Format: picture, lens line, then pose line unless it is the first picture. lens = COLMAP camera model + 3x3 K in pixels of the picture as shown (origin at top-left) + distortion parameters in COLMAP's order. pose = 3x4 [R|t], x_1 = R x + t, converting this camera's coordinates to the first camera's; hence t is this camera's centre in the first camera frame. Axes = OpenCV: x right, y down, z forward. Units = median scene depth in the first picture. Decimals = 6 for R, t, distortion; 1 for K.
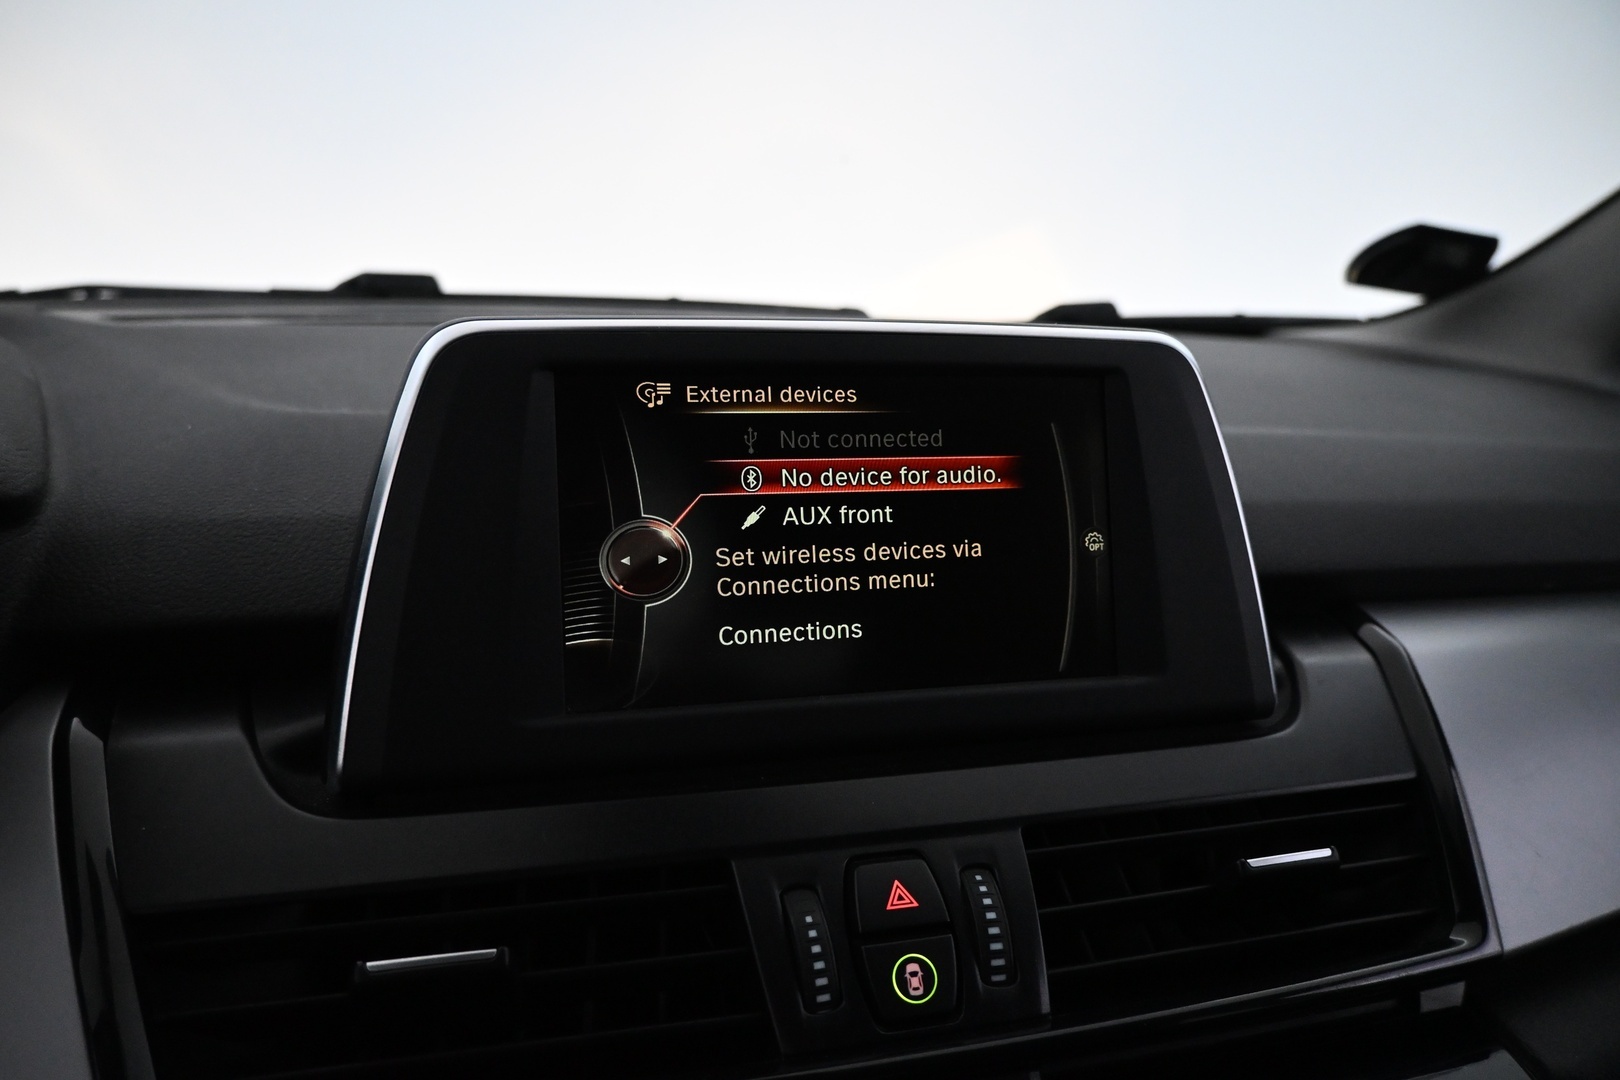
lens RADIAL K [[1109.2, 0, 813.6], [0, 1109.2, 529.7], [0, 0, 1]] dist [0.001251, -0.001179]
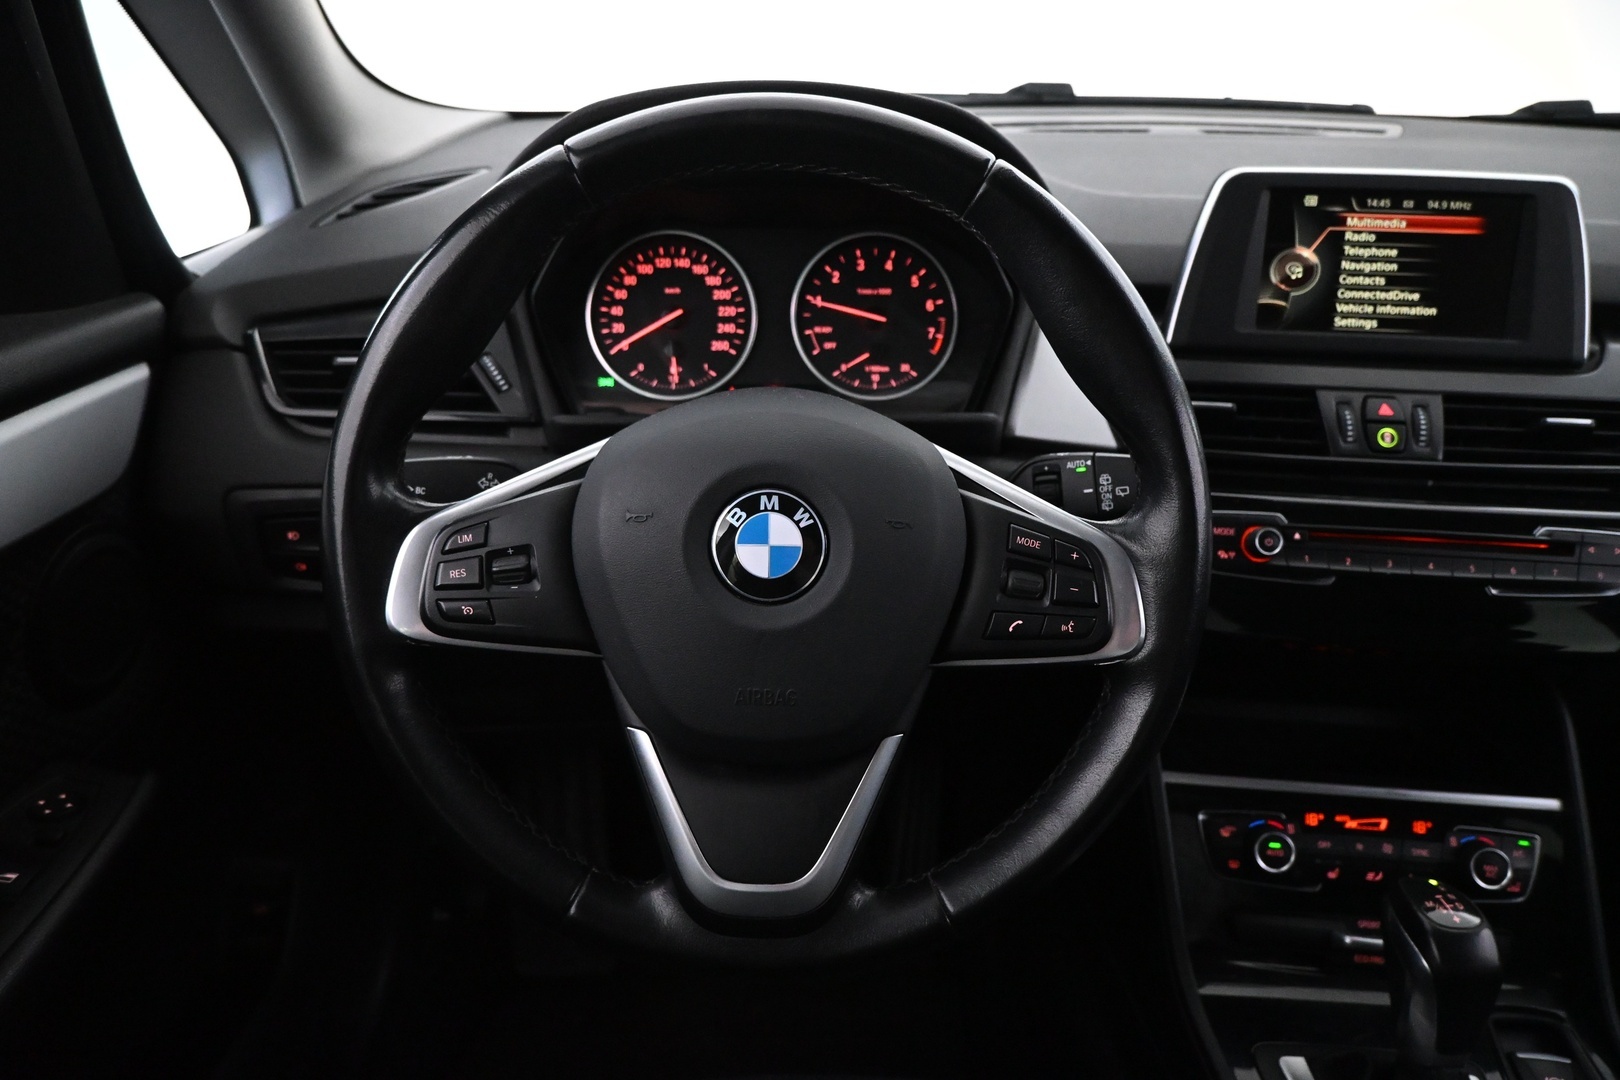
lens RADIAL K [[1109.2, 0, 818.3], [0, 1109.2, 529.4], [0, 0, 1]] dist [0.001251, -0.001179]
pose [[0.941051, 0.138530, -0.308599, -0.296707], [-0.065098, 0.969410, 0.236657, 0.068245], [0.331943, -0.202617, 0.921282, -1.686678]]
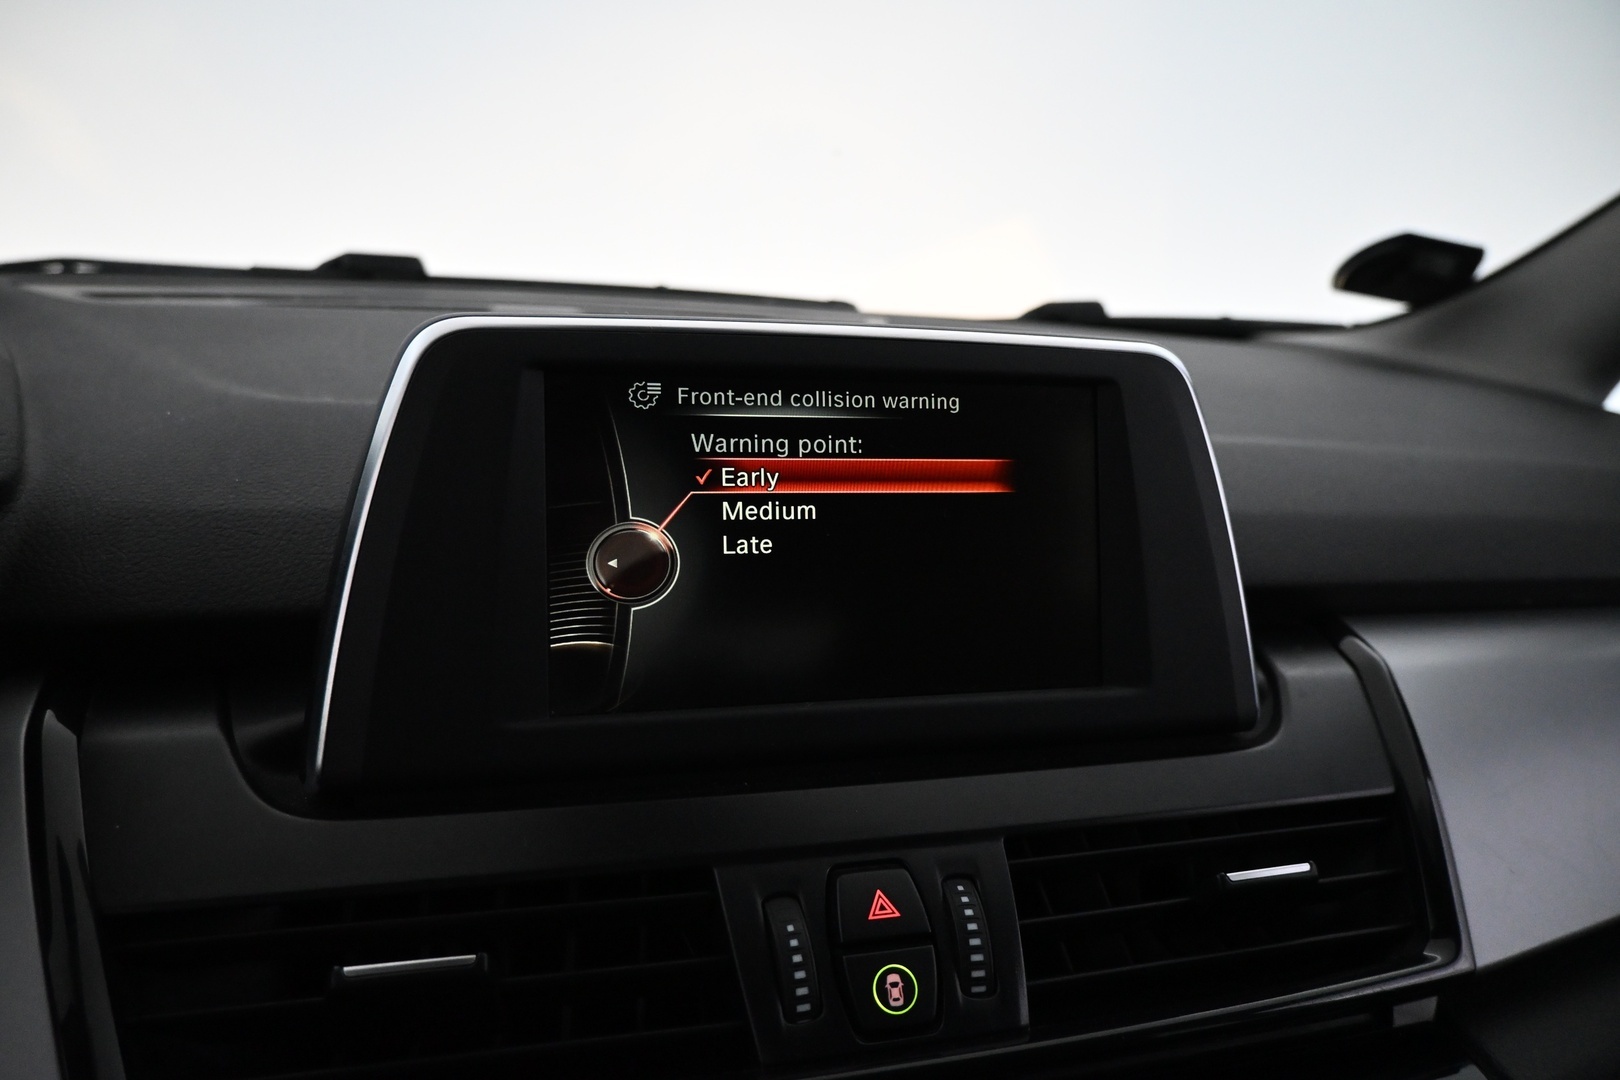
lens RADIAL K [[1109.2, 0, 814.3], [0, 1109.2, 530.3], [0, 0, 1]] dist [0.001251, -0.001179]
pose [[0.999569, 0.022615, 0.018726, -0.008411], [-0.022846, 0.999664, 0.012257, -0.016920], [-0.018443, -0.012679, 0.999750, 0.006325]]
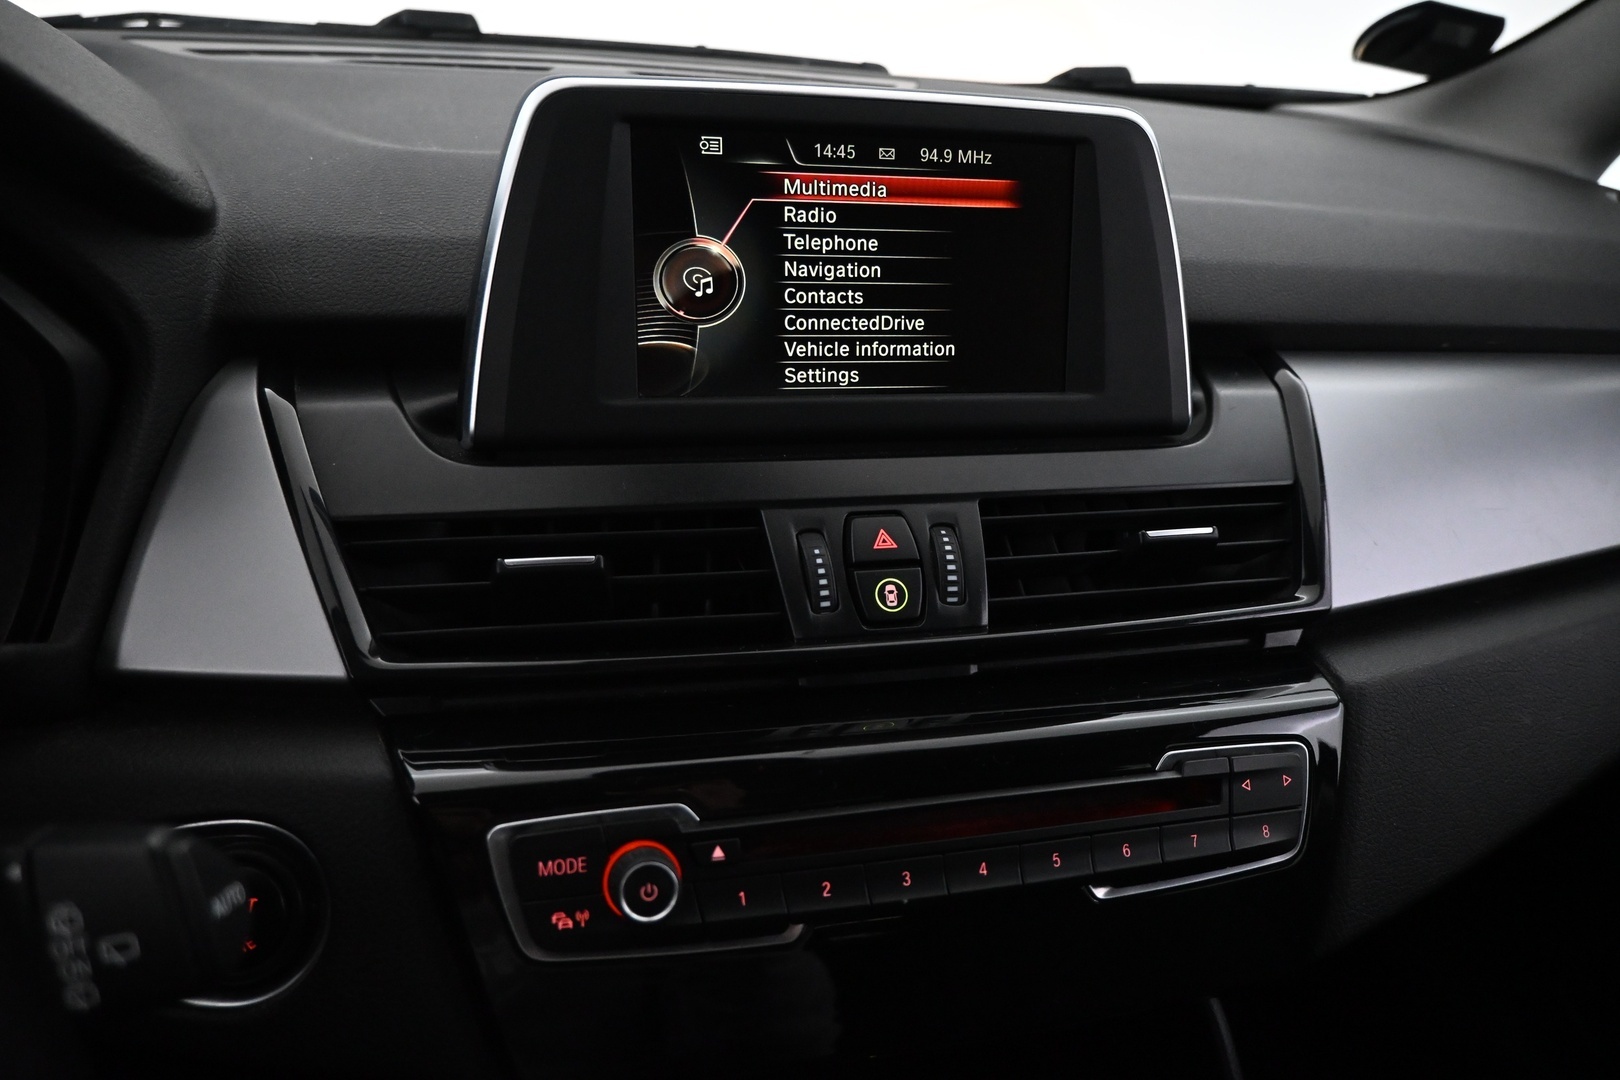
lens RADIAL K [[1109.2, 0, 816.3], [0, 1109.2, 531.5], [0, 0, 1]] dist [0.001251, -0.001179]
pose [[0.999154, 0.041068, 0.002270, -0.008162], [-0.040639, 0.977203, 0.208382, 0.035547], [0.006339, -0.208298, 0.978045, -0.299838]]
